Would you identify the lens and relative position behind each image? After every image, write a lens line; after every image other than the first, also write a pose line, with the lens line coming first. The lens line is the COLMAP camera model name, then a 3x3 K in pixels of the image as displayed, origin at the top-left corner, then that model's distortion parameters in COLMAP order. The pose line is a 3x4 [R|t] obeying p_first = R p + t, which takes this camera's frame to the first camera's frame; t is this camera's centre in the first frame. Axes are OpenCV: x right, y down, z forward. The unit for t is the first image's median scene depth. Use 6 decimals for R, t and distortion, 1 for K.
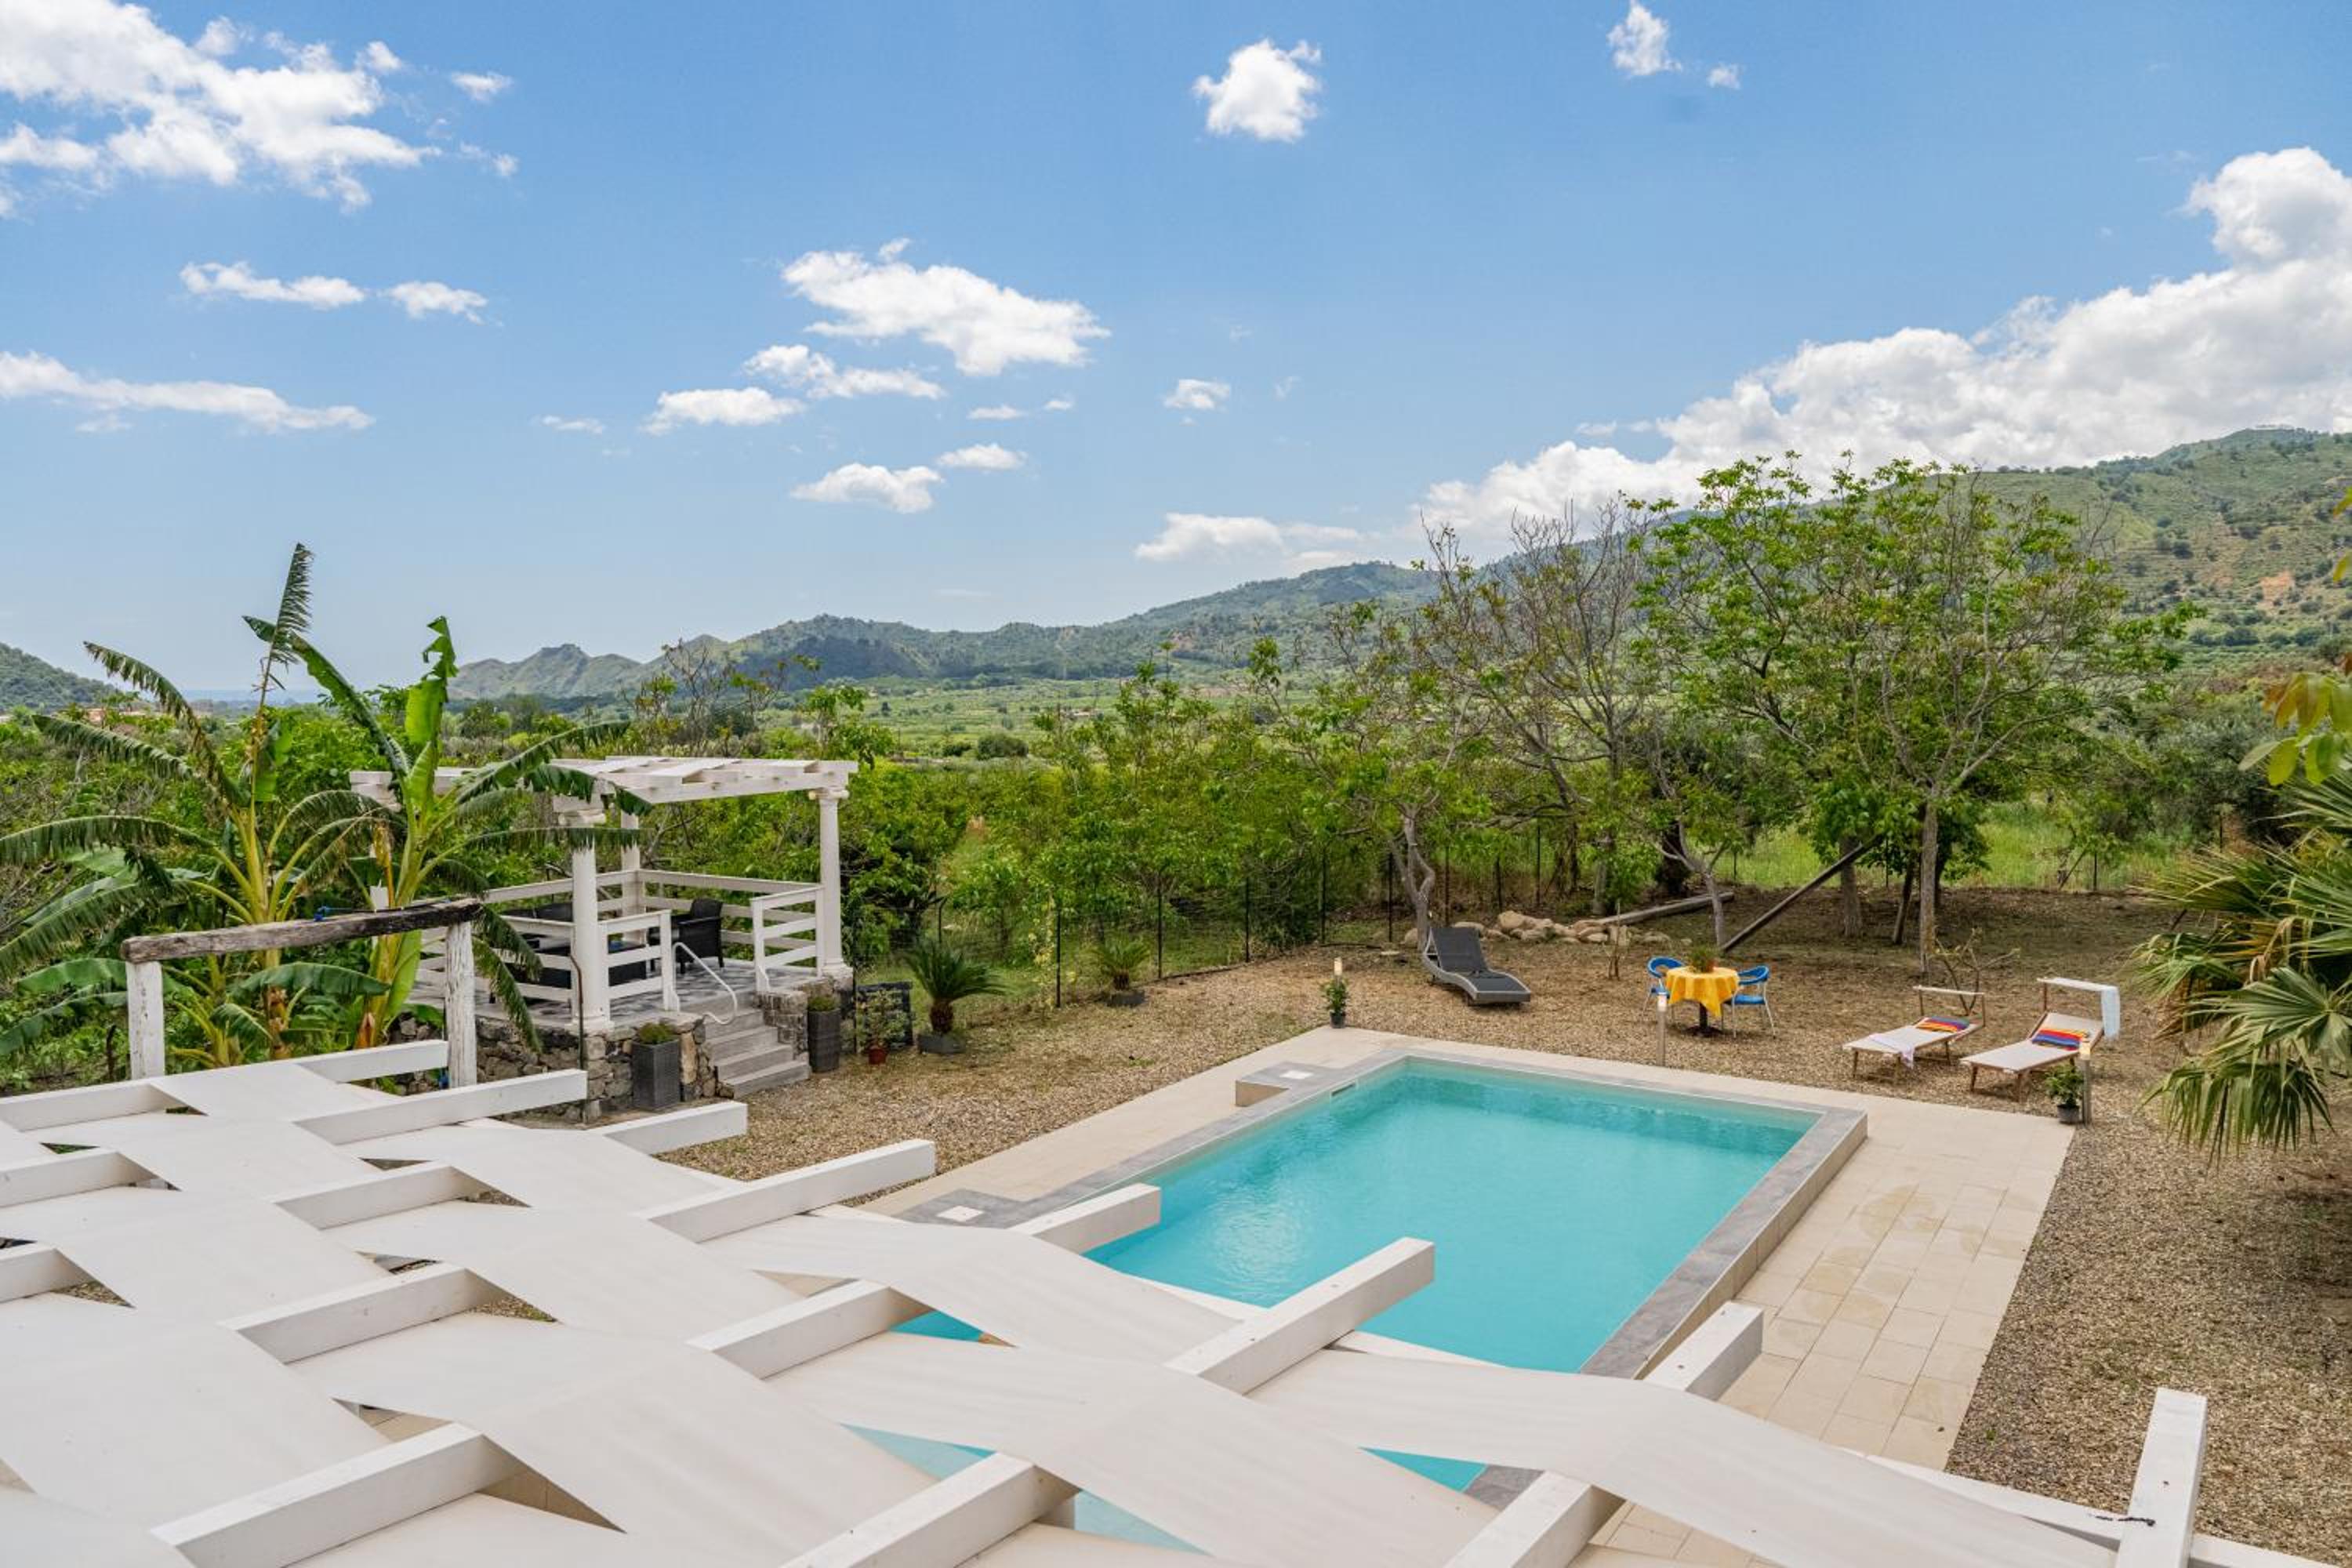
lens RADIAL K [[1639.7, 0, 1176.0], [0, 1639.7, 784.0], [0, 0, 1]] dist [0.001531, 0.000598]
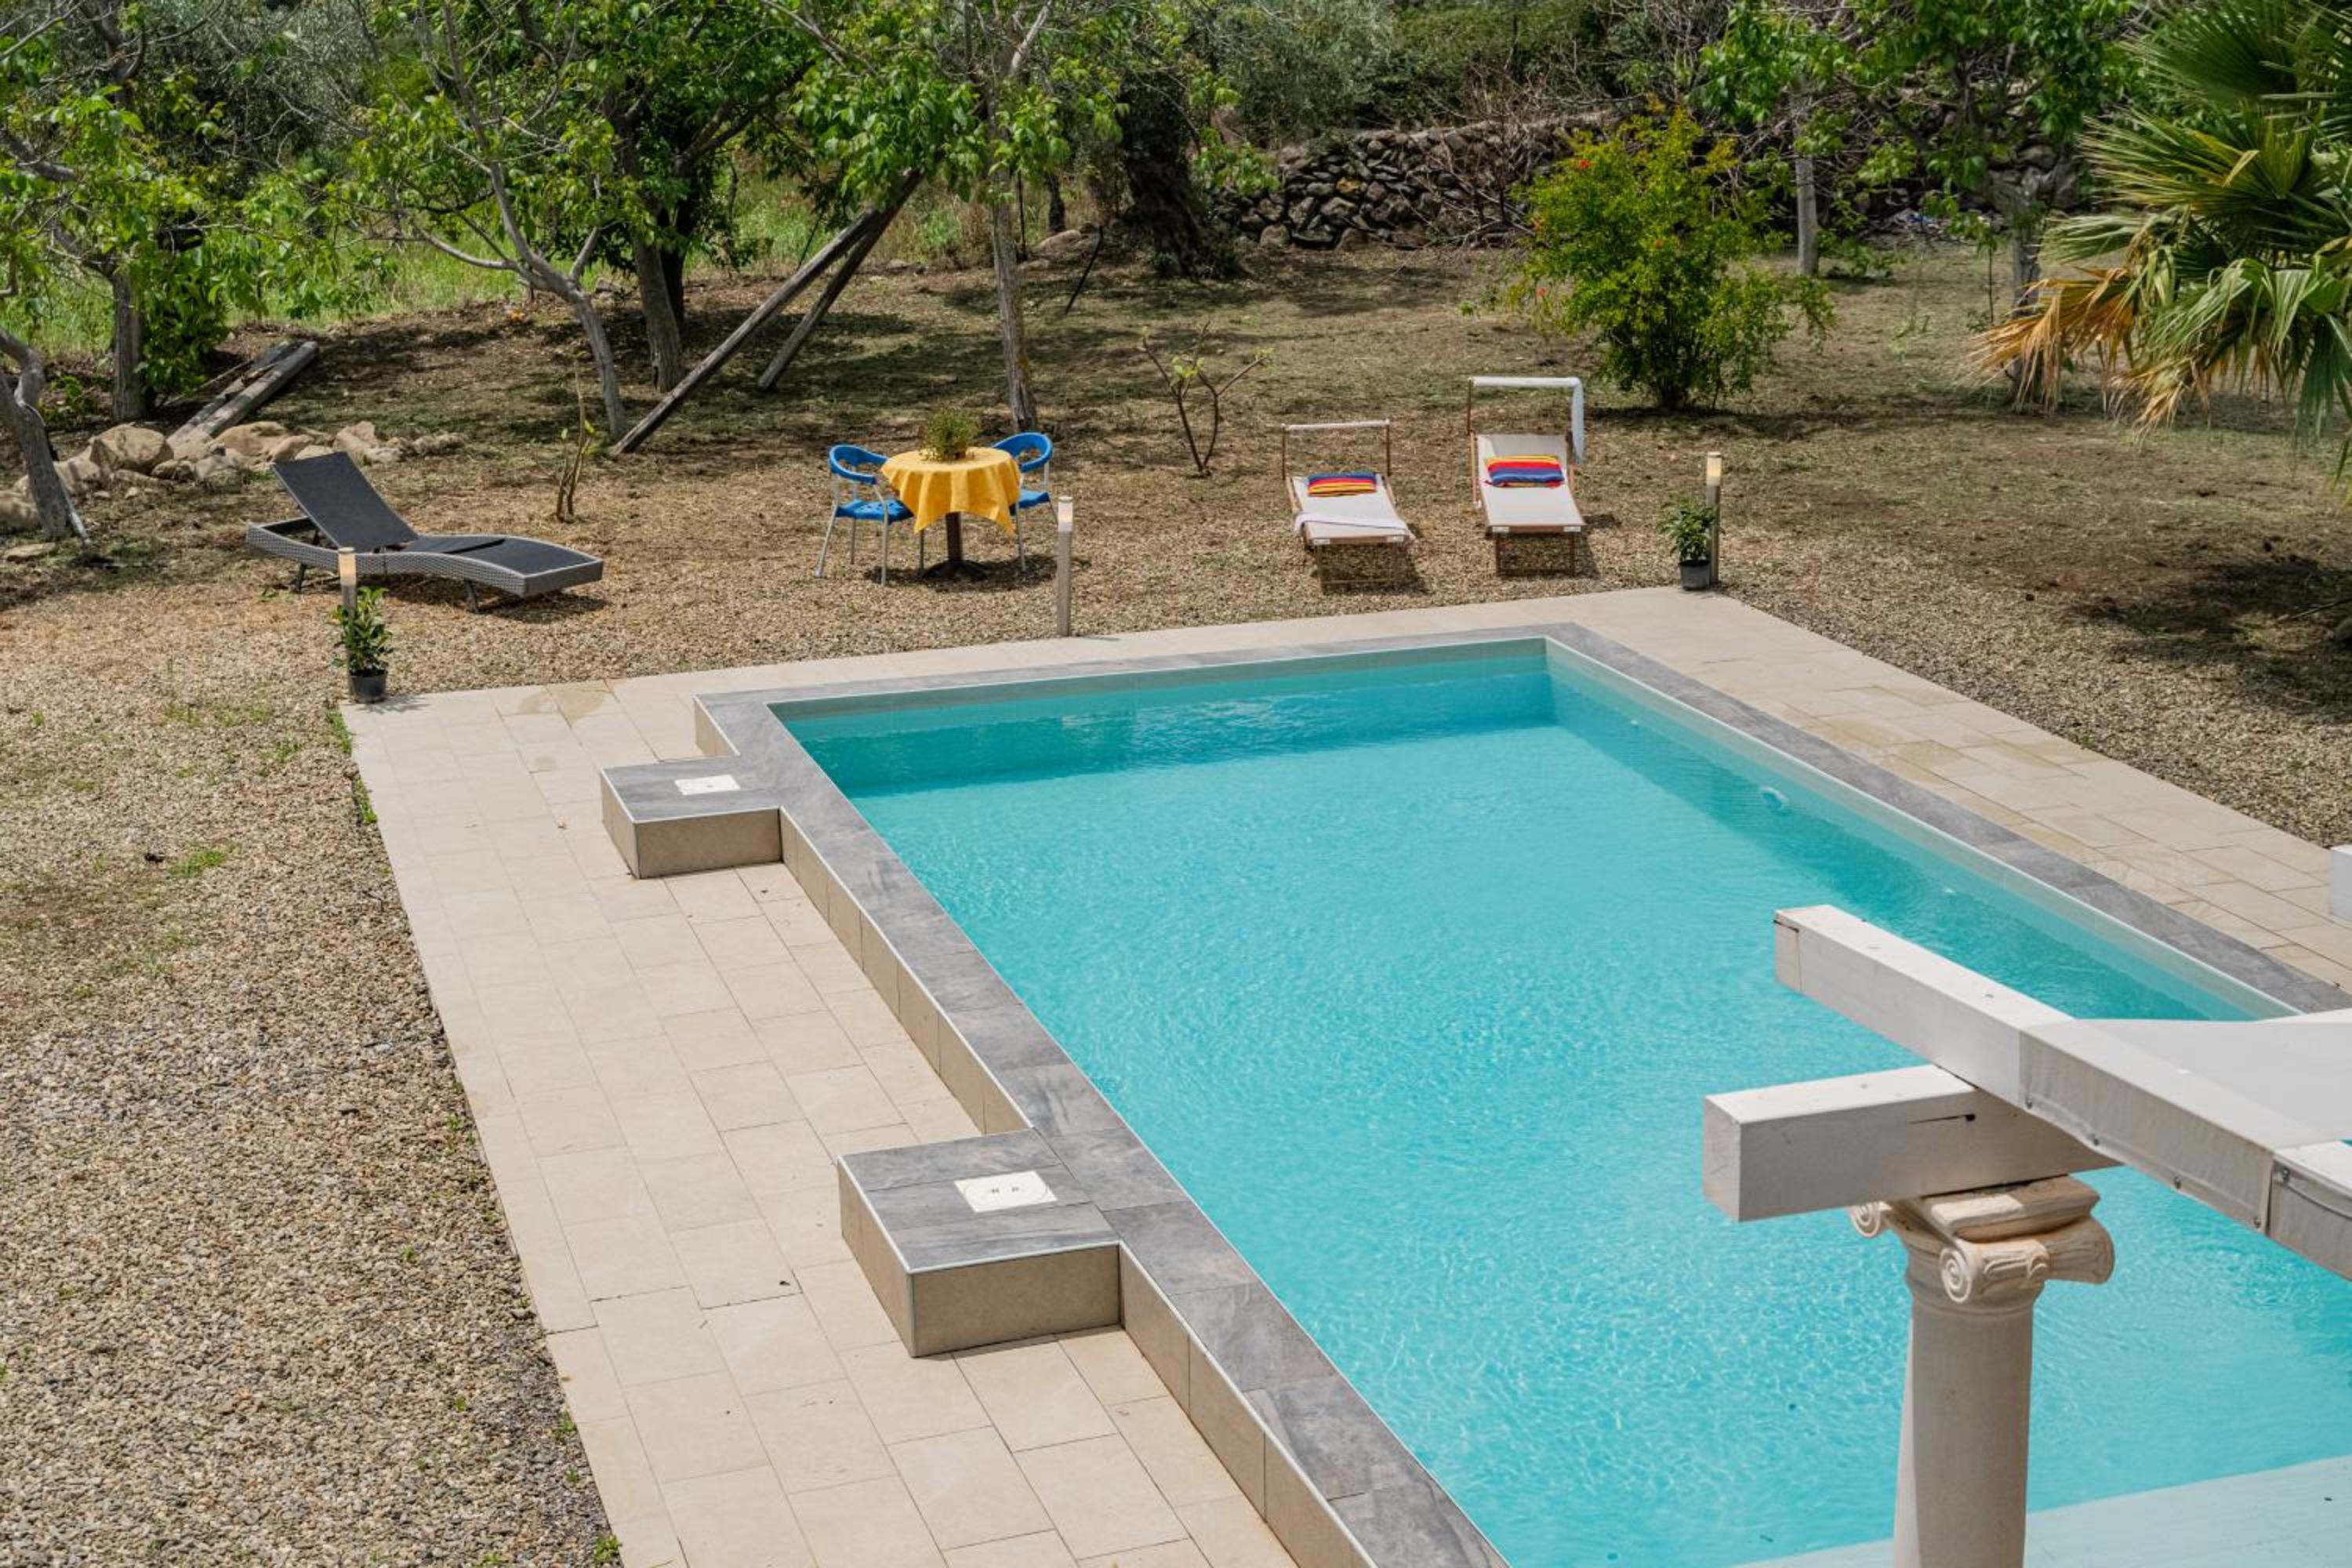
lens RADIAL K [[3281.2, 0, 1176.5], [0, 3281.2, 787.1], [0, 0, 1]] dist [-0.013106, 0.079126]
pose [[0.611839, -0.214031, 0.761475, -0.692222], [0.061172, 0.972615, 0.224226, -0.022814], [-0.788613, -0.090609, 0.608177, 0.445751]]
